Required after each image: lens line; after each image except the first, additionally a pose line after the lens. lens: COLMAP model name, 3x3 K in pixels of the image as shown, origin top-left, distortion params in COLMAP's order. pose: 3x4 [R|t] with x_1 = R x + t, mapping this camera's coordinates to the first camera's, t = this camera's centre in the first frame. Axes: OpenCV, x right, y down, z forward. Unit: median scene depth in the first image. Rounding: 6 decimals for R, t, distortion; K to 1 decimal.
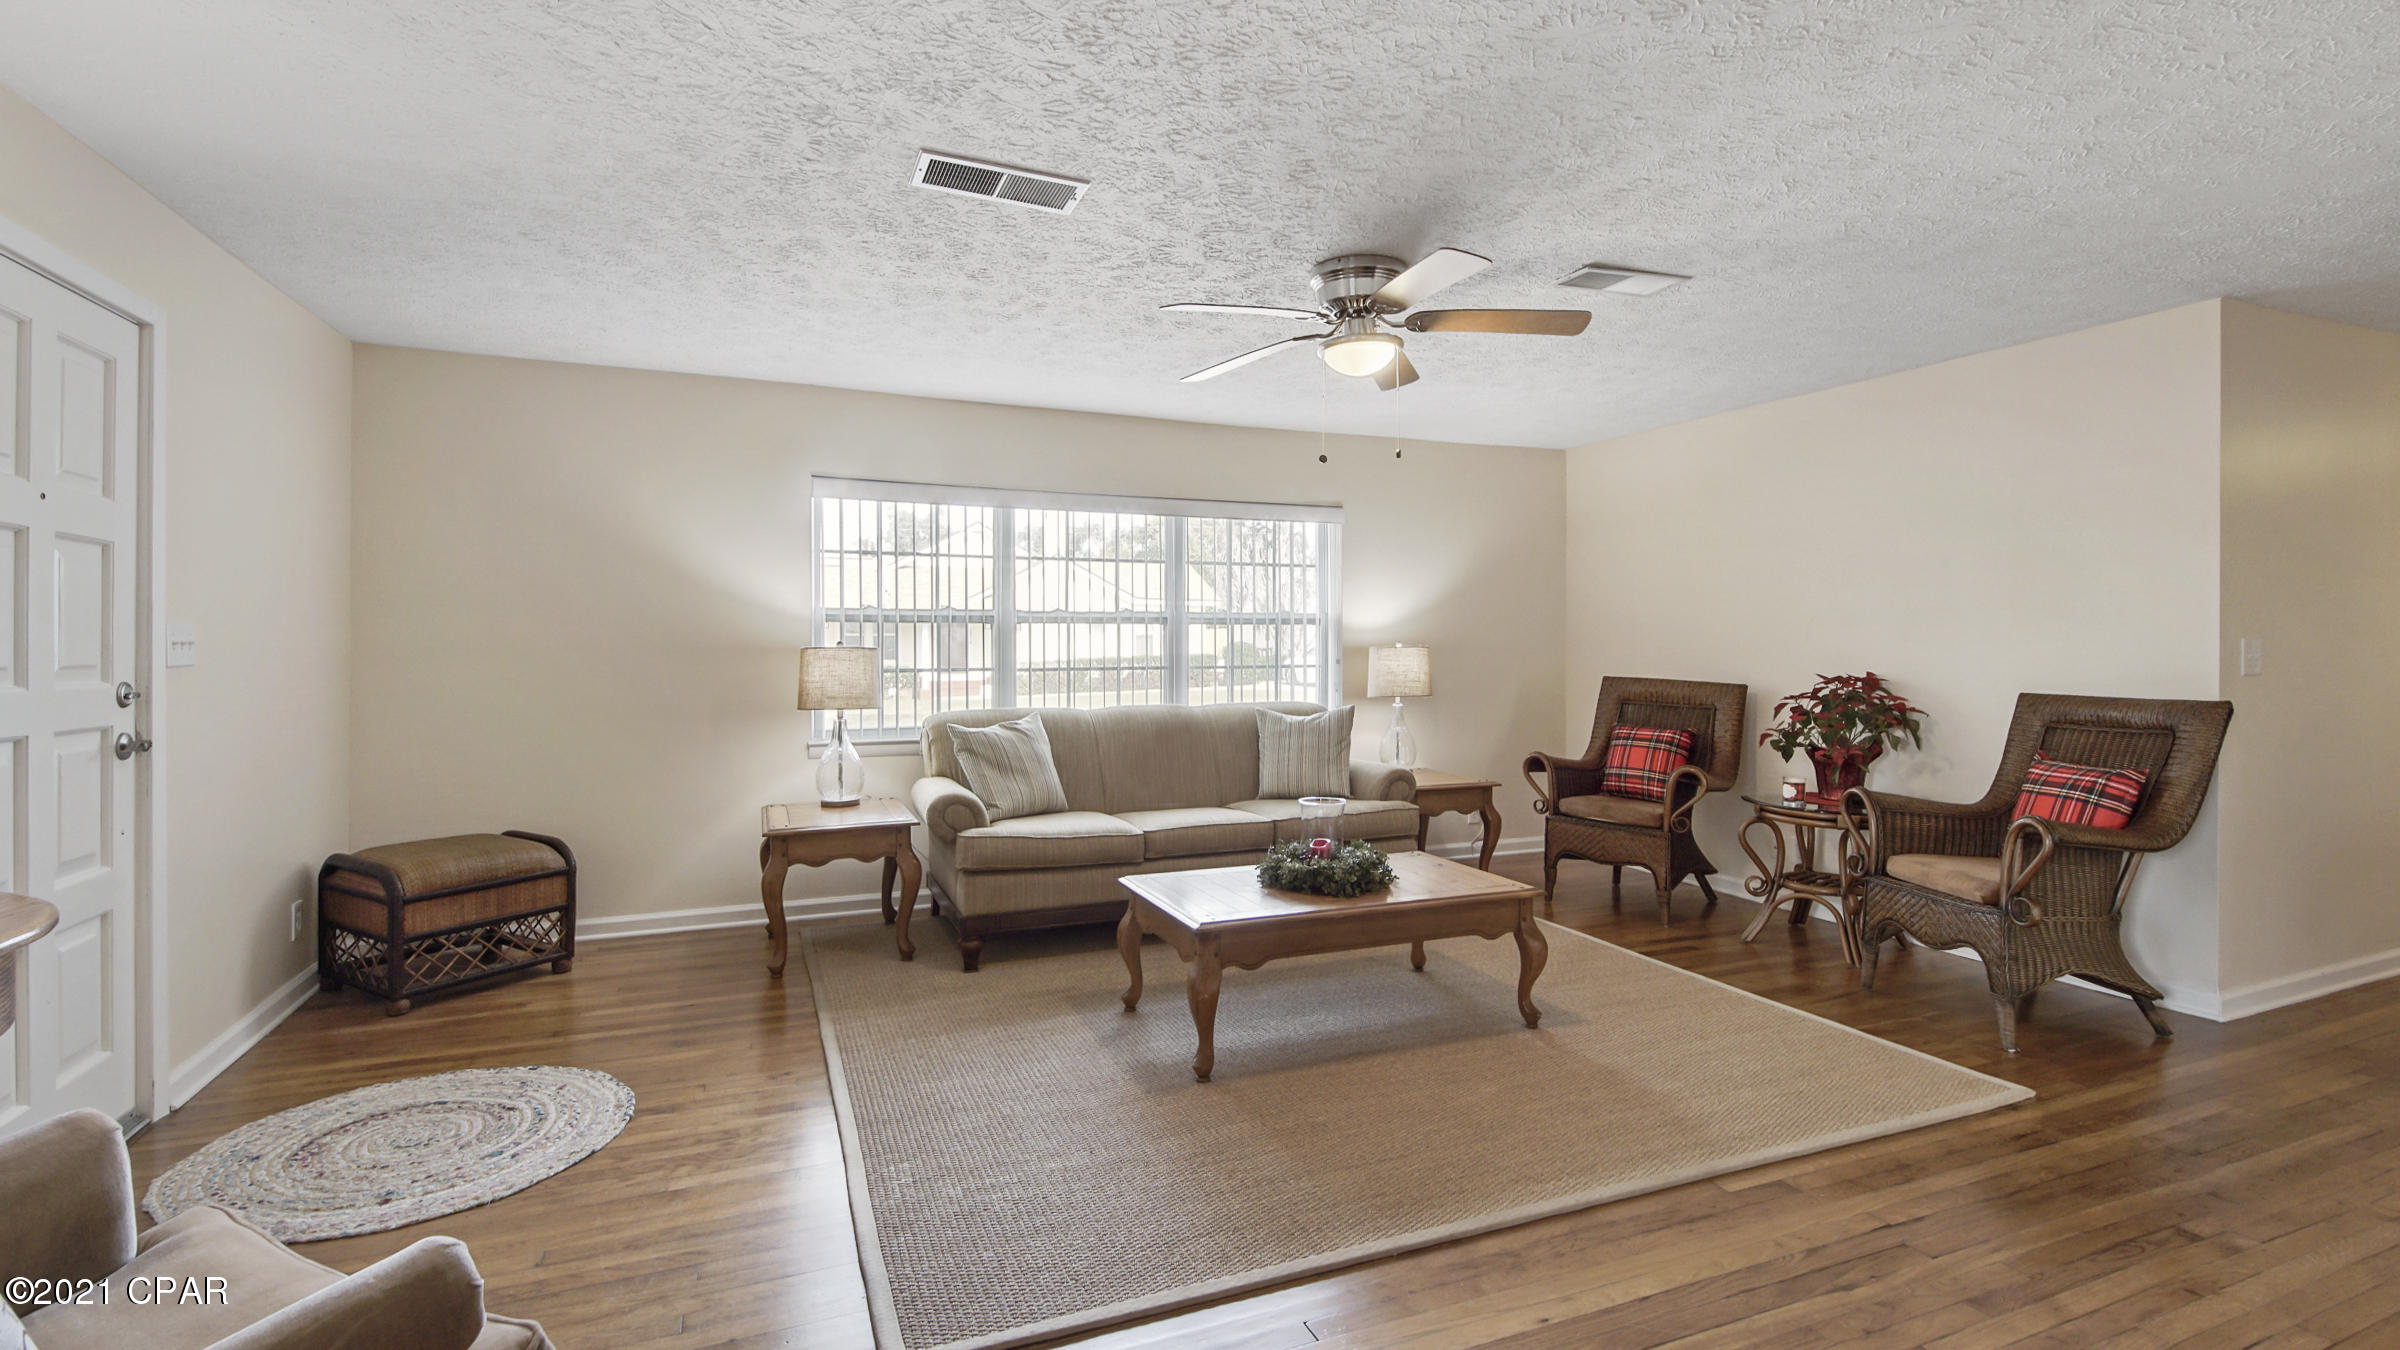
lens RADIAL K [[1082.6, 0, 1196.8], [0, 1082.6, 651.3], [0, 0, 1]] dist [0.040678, -0.023071]
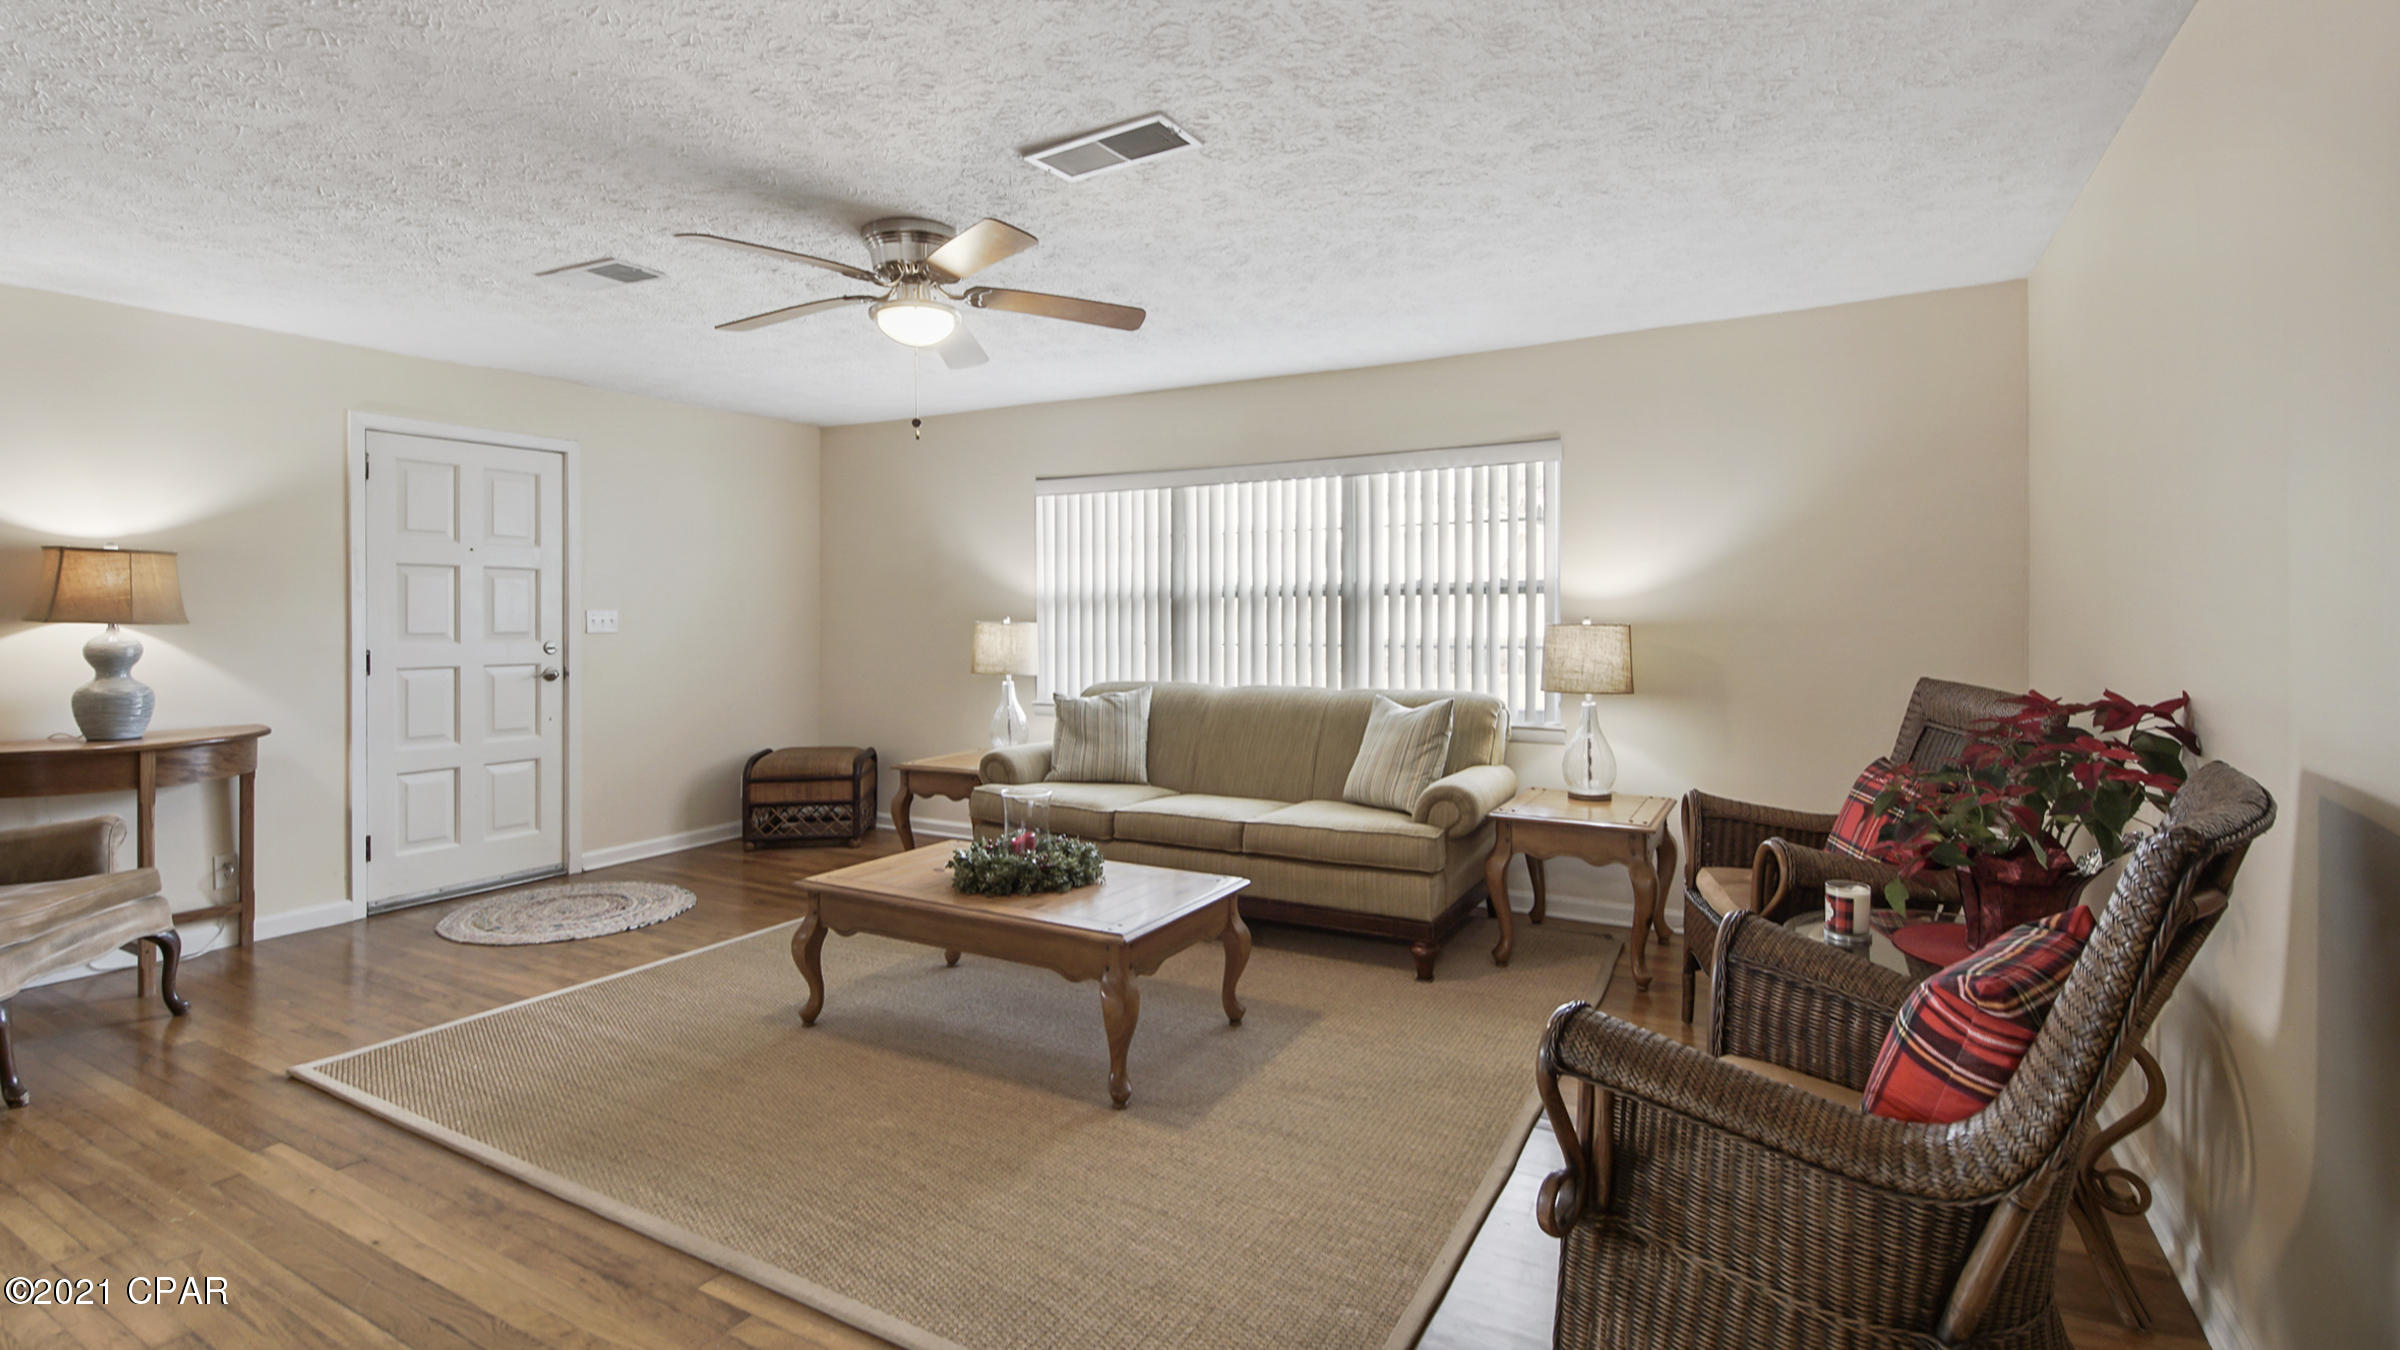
lens RADIAL K [[1082.6, 0, 1196.8], [0, 1082.6, 651.3], [0, 0, 1]] dist [0.040678, -0.023071]
pose [[0.619225, 0.026995, -0.784749, 0.839457], [-0.003766, 0.999499, 0.031410, -0.012175], [0.785204, -0.016495, 0.619017, 0.485688]]
